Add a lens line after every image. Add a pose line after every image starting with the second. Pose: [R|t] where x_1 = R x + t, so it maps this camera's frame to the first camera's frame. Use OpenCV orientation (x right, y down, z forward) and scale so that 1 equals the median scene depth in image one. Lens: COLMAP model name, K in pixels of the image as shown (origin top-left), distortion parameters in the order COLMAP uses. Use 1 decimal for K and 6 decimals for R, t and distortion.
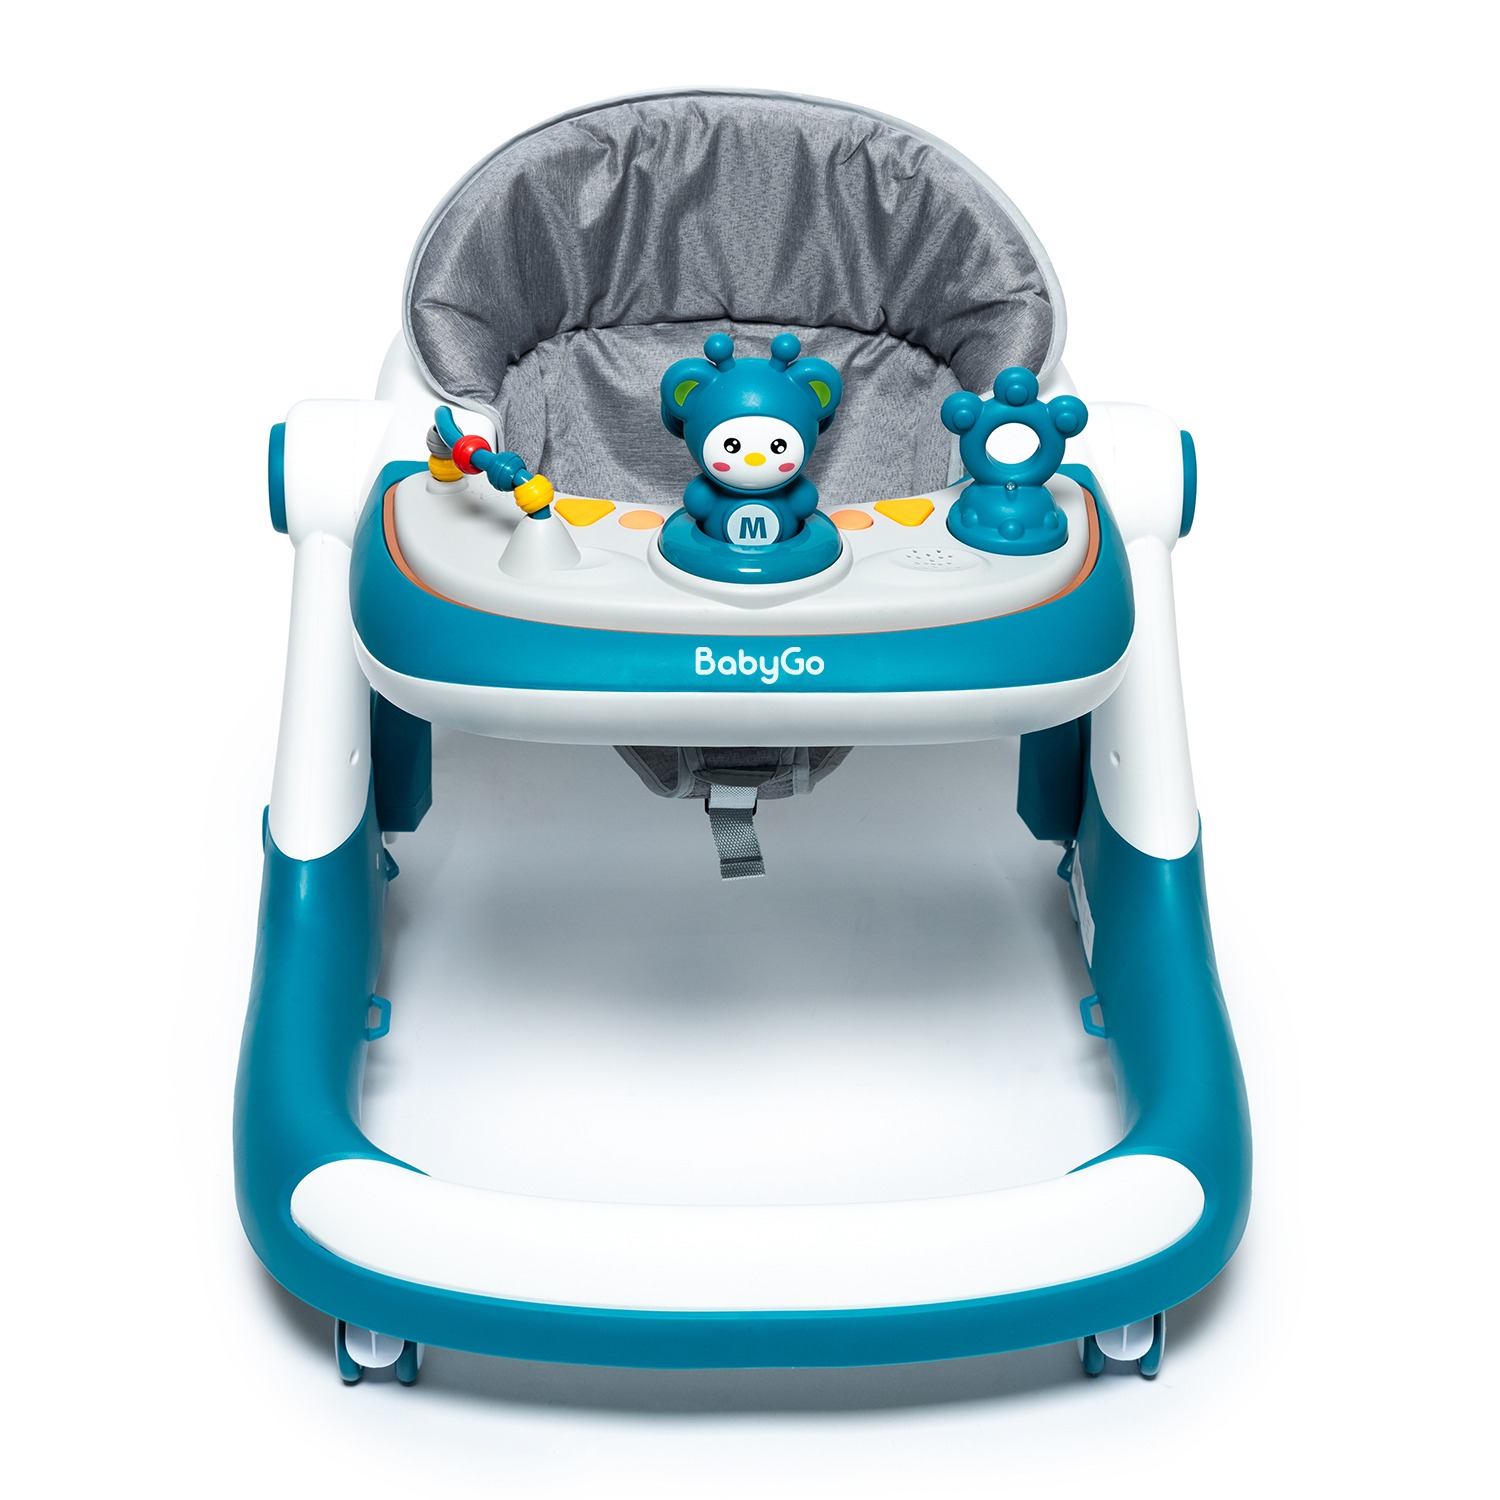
lens RADIAL K [[2936.6, 0, 750.0], [0, 2936.6, 750.0], [0, 0, 1]] dist [-0.031971, -0.110433]
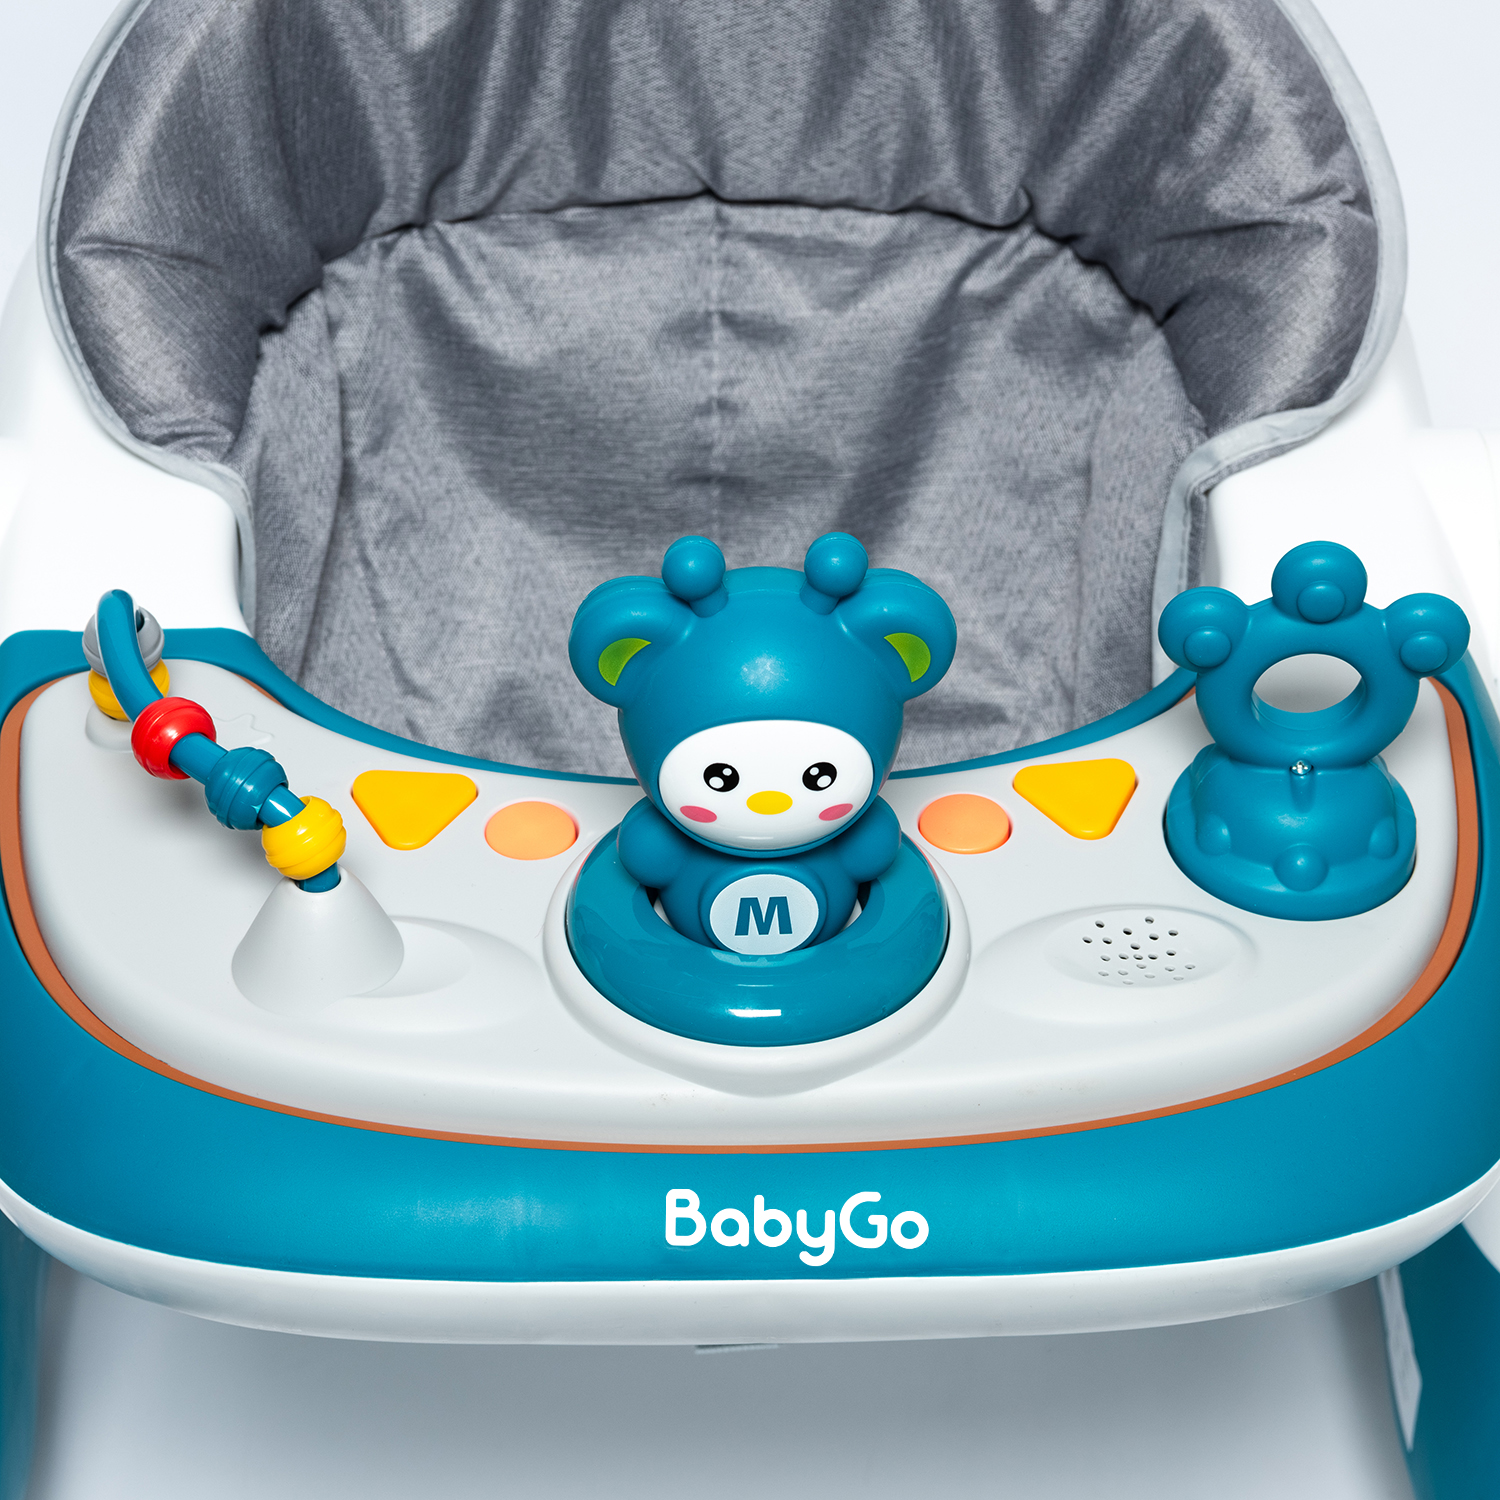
lens RADIAL K [[4685.1, 0, 710.6], [0, 4685.1, 751.0], [0, 0, 1]] dist [0.019019, 1.941769]
pose [[0.999979, 0.004501, -0.004598, -0.003511], [-0.003666, 0.985824, 0.167744, -0.191102], [0.005287, -0.167723, 0.985820, 0.211706]]
